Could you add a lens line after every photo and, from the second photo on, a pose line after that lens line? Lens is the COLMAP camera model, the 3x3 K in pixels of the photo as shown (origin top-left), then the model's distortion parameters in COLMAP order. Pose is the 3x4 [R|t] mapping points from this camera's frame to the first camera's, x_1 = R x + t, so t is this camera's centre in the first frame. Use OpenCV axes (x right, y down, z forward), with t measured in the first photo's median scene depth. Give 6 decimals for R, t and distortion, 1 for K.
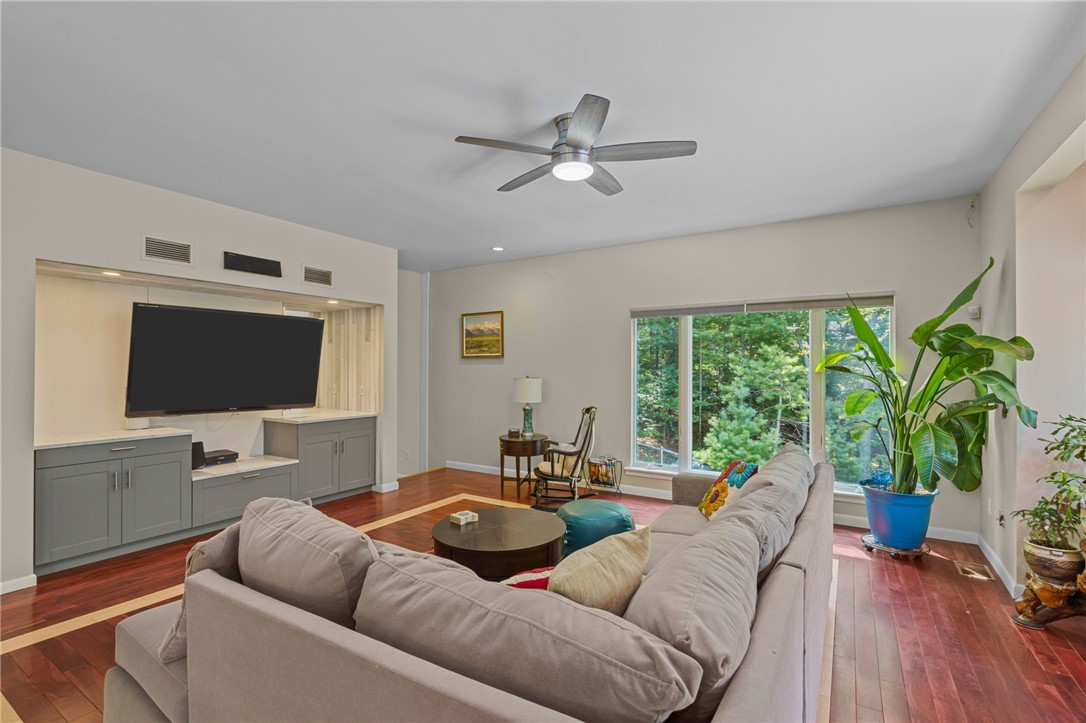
lens RADIAL K [[499.2, 0, 539.9], [0, 499.2, 365.9], [0, 0, 1]] dist [0.001759, 0.000541]
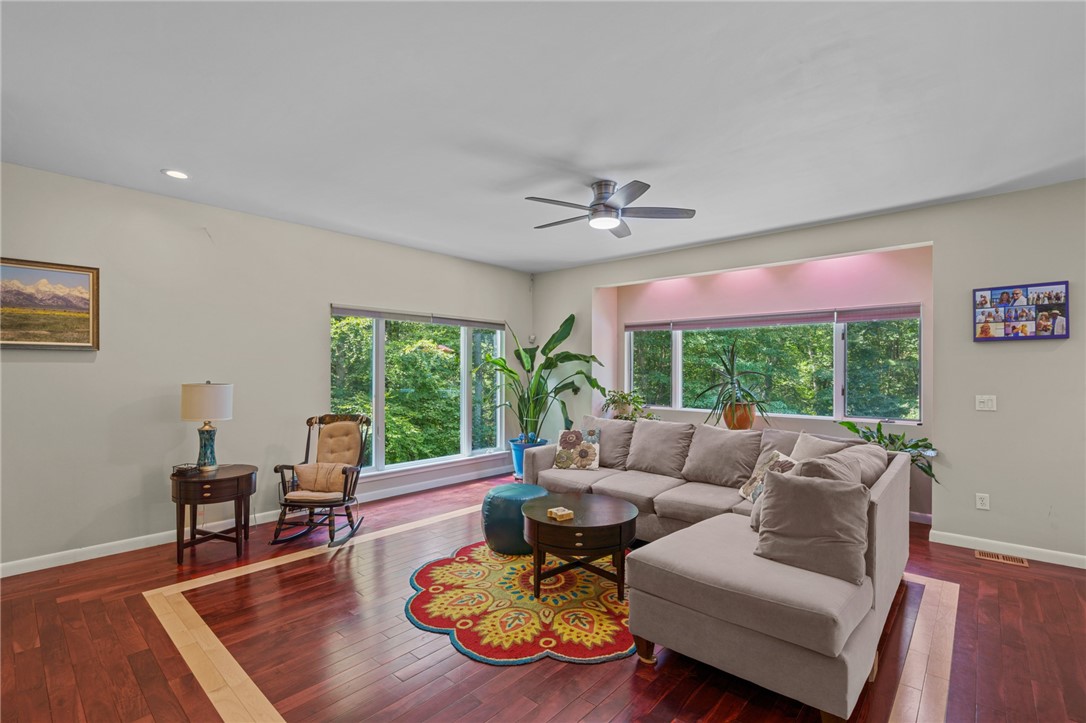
lens RADIAL K [[499.2, 0, 548.6], [0, 499.2, 365.2], [0, 0, 1]] dist [0.001759, 0.000541]
pose [[0.177773, 0.006808, 0.984048, -0.549947], [-0.015643, 0.999869, -0.004092, -0.005393], [-0.983947, -0.014666, 0.177856, 0.391974]]
